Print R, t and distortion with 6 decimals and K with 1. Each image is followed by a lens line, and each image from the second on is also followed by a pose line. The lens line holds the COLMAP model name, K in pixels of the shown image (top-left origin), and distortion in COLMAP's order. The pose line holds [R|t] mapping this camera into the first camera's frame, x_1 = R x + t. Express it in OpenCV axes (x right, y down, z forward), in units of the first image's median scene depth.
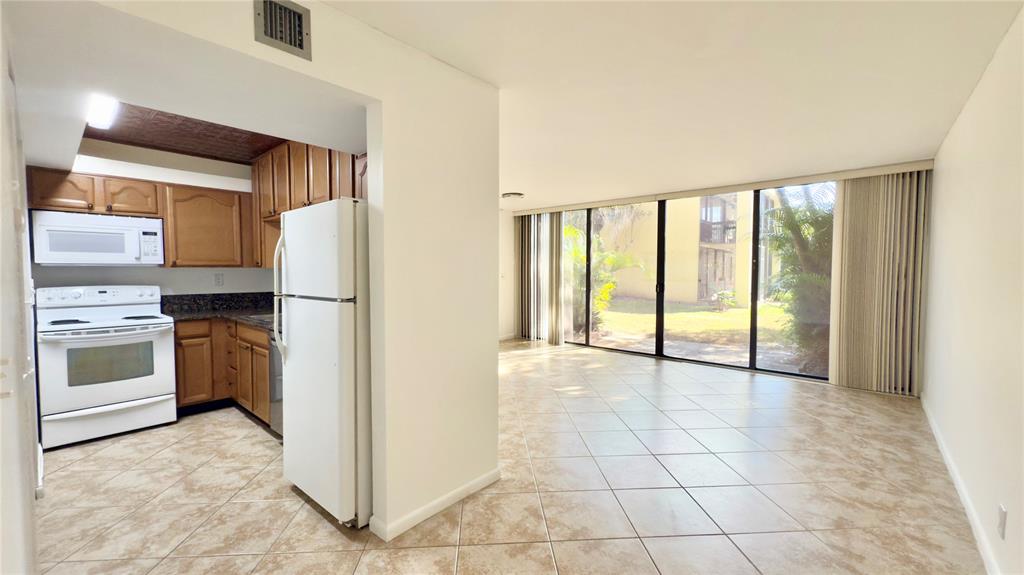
lens RADIAL K [[407.4, 0, 509.4], [0, 407.4, 287.8], [0, 0, 1]] dist [-0.001524, 0.000329]
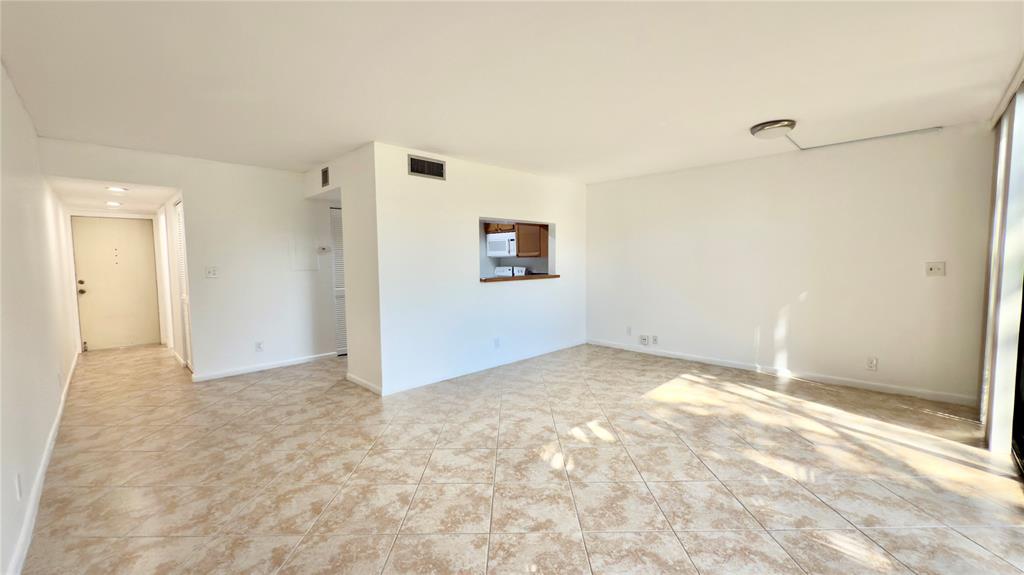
lens RADIAL K [[407.4, 0, 502.5], [0, 407.4, 287.1], [0, 0, 1]] dist [-0.001524, 0.000329]
pose [[-0.067423, 0.060085, -0.995914, 1.180098], [-0.038508, 0.997285, 0.062775, -0.036343], [0.996981, 0.042583, -0.064926, 1.268470]]
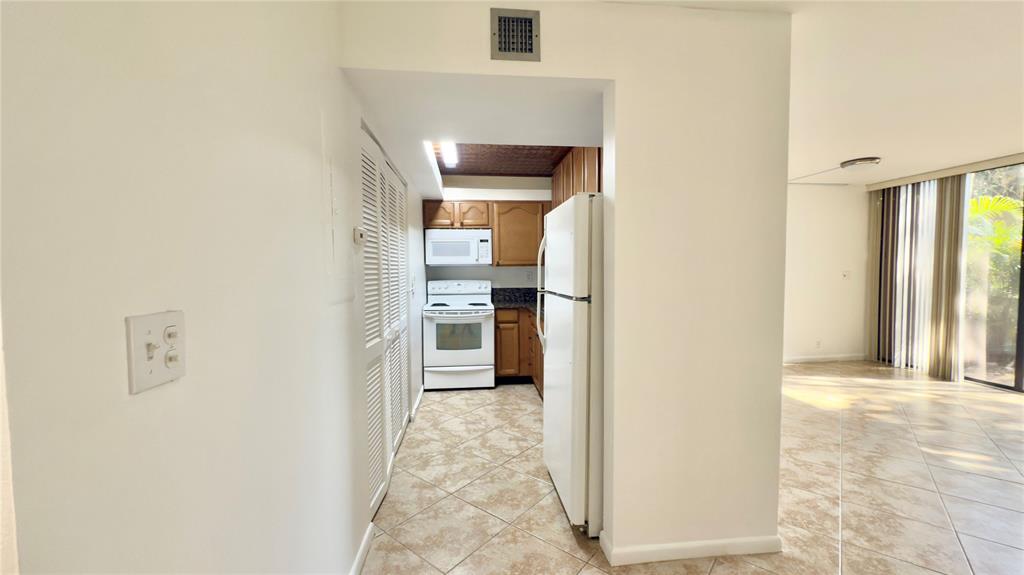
lens RADIAL K [[407.4, 0, 511.6], [0, 407.4, 287.7], [0, 0, 1]] dist [-0.001524, 0.000329]
pose [[0.739154, 0.027051, -0.672993, 0.079894], [-0.022904, 0.999625, 0.015024, -0.004609], [0.673147, 0.004309, 0.739496, 0.105402]]
